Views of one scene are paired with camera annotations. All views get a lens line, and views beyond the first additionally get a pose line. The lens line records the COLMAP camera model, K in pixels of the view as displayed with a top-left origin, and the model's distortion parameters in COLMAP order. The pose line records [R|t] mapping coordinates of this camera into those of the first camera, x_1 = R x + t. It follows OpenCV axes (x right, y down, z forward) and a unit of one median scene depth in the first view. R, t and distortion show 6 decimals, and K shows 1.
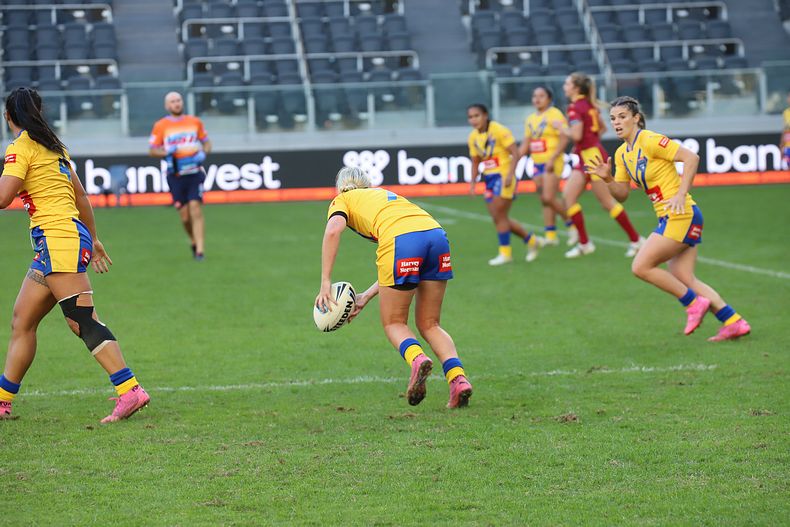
lens RADIAL K [[4268.3, 0, 394.7], [0, 4268.3, 263.7], [0, 0, 1]] dist [0.486641, 0.000000]
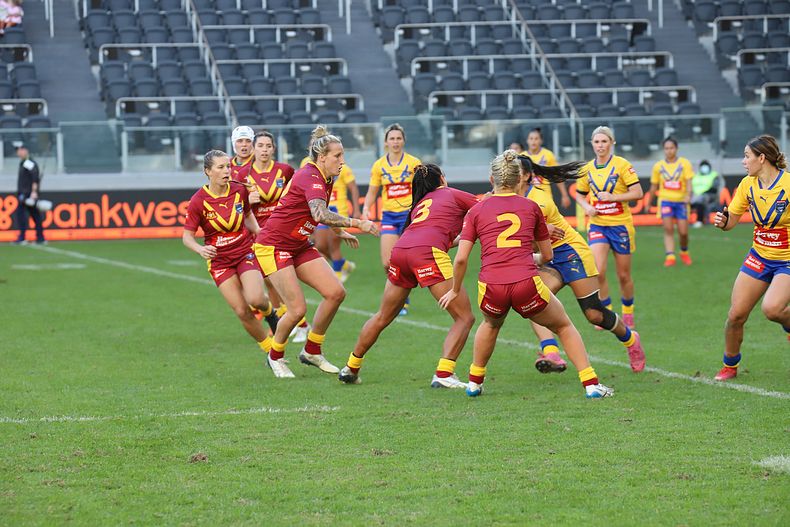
lens RADIAL K [[4268.3, 0, 392.7], [0, 4268.3, 266.2], [0, 0, 1]] dist [0.486641, 0.000000]
pose [[0.980826, 0.010788, 0.194585, -0.113427], [-0.008108, 0.999861, -0.014565, 0.004531], [-0.194716, 0.012708, 0.980777, -0.020022]]
